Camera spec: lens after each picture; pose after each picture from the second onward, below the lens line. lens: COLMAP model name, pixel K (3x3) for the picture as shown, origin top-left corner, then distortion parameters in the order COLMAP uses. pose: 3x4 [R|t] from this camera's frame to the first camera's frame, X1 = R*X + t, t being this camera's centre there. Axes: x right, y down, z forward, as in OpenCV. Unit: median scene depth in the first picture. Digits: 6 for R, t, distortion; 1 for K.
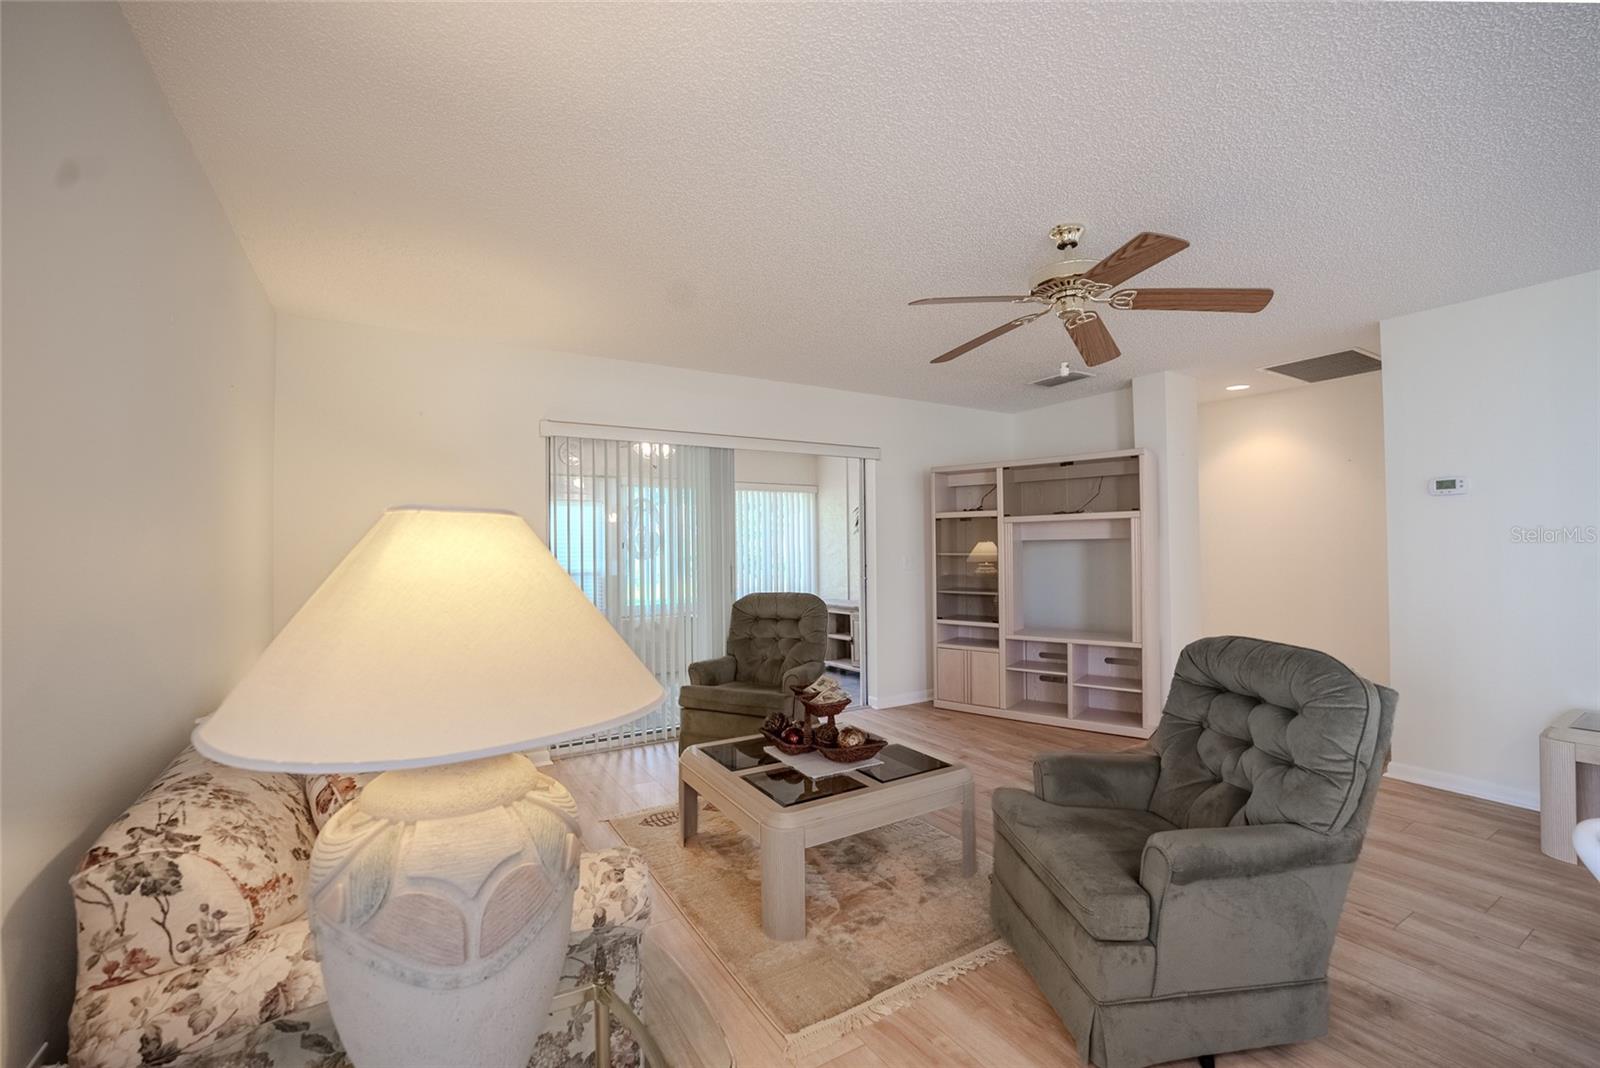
lens RADIAL K [[646.9, 0, 800.0], [0, 646.9, 534.0], [0, 0, 1]] dist [-0.000964, -0.000041]
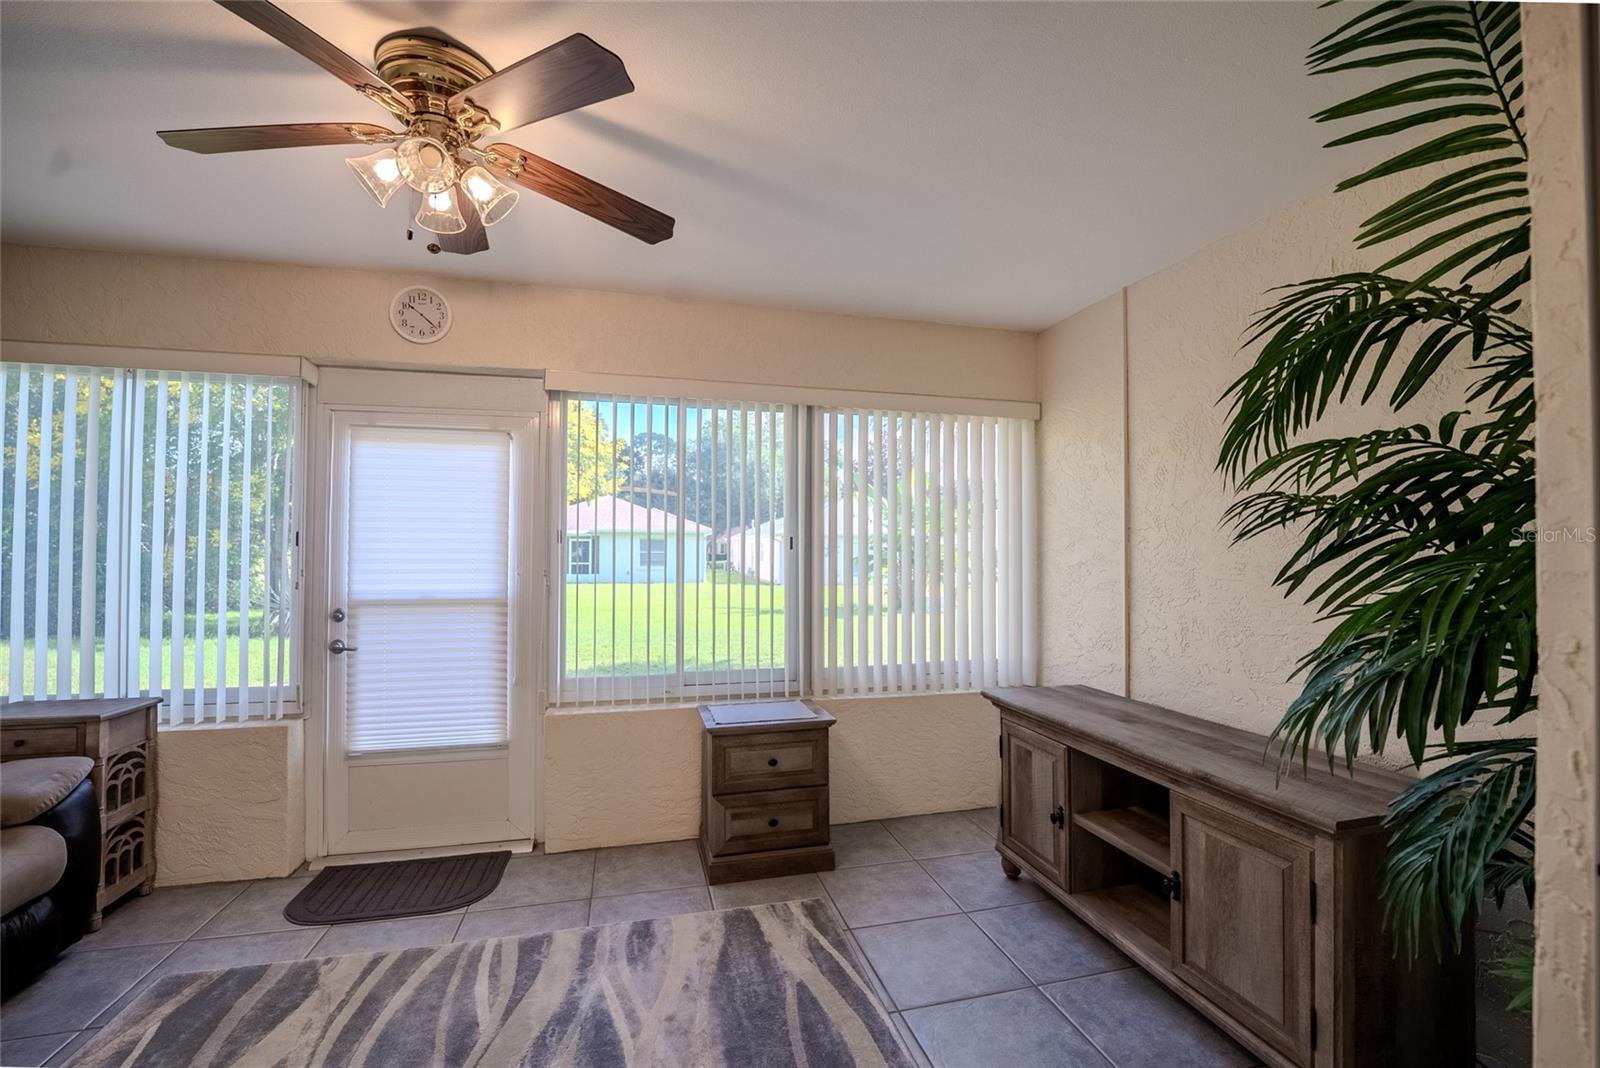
lens RADIAL K [[646.9, 0, 800.0], [0, 646.9, 534.0], [0, 0, 1]] dist [-0.000964, -0.000041]
pose [[0.954959, 0.008215, -0.296623, 0.003946], [-0.009424, 0.999952, -0.002647, 0.013153], [0.296587, 0.005323, 0.954991, 0.561910]]
